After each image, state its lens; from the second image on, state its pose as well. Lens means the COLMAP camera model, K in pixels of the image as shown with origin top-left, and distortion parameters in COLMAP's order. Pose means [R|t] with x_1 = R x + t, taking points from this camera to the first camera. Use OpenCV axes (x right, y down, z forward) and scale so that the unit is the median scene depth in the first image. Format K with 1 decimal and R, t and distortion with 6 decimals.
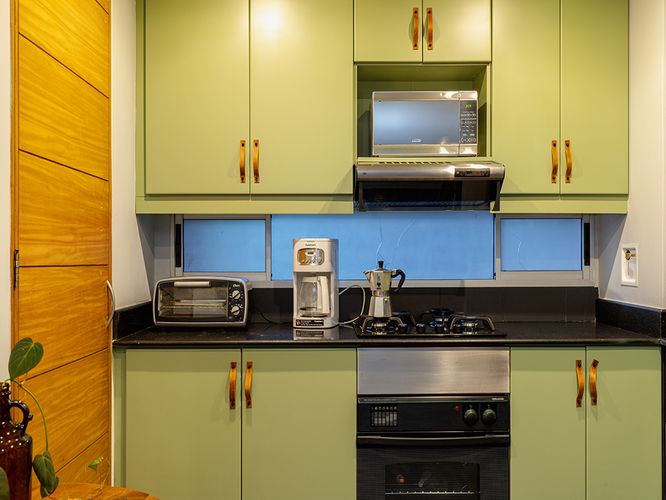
lens RADIAL K [[653.7, 0, 332.3], [0, 653.7, 253.0], [0, 0, 1]] dist [0.016090, 0.000000]
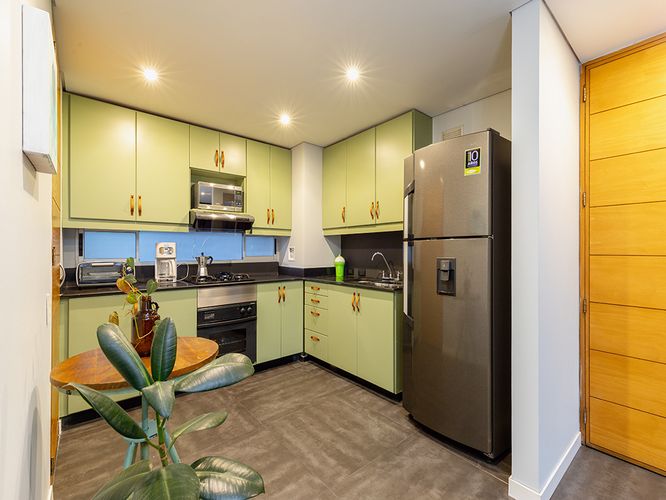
lens RADIAL K [[296.3, 0, 340.1], [0, 296.3, 250.4], [0, 0, 1]] dist [0.002420, -0.000369]
pose [[0.769335, 0.002531, 0.638841, -0.227539], [-0.004340, 0.999990, 0.001265, 0.000529], [-0.638831, -0.003746, 0.769338, -0.157112]]
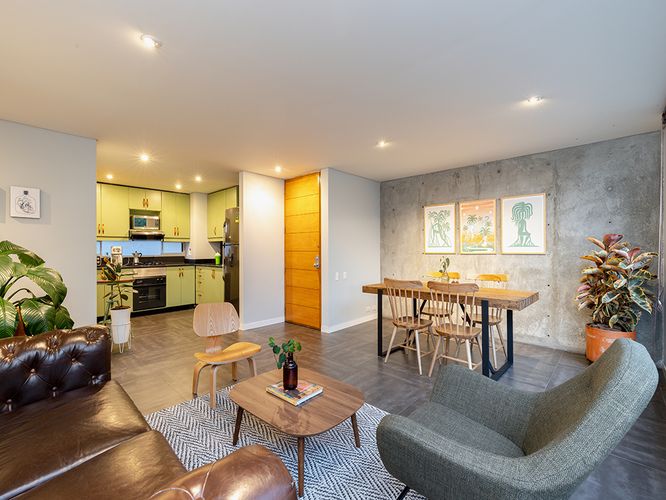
lens RADIAL K [[296.3, 0, 338.0], [0, 296.3, 248.2], [0, 0, 1]] dist [0.002420, -0.000369]
pose [[0.682855, 0.001004, 0.730554, -0.496453], [-0.000360, 0.999999, -0.001037, -0.006331], [-0.730554, 0.000445, 0.682854, -1.546878]]
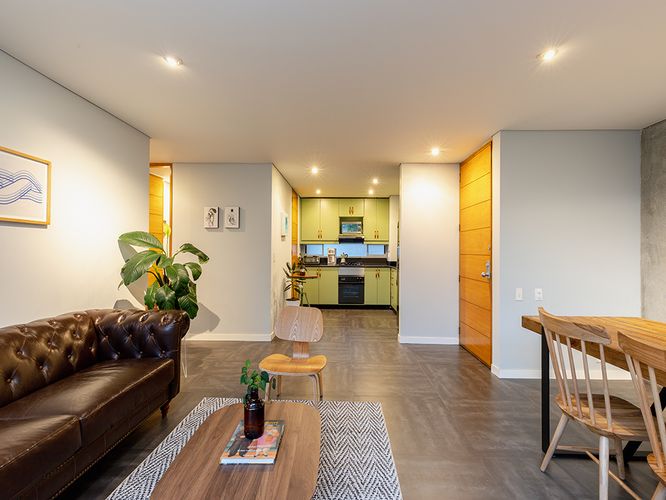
lens RADIAL K [[296.3, 0, 335.0], [0, 296.3, 248.8], [0, 0, 1]] dist [0.002420, -0.000369]
pose [[0.999515, 0.007952, -0.030122, 0.076945], [-0.008146, 0.999947, -0.006335, -0.003356], [0.030070, 0.006577, 0.999526, -1.508304]]
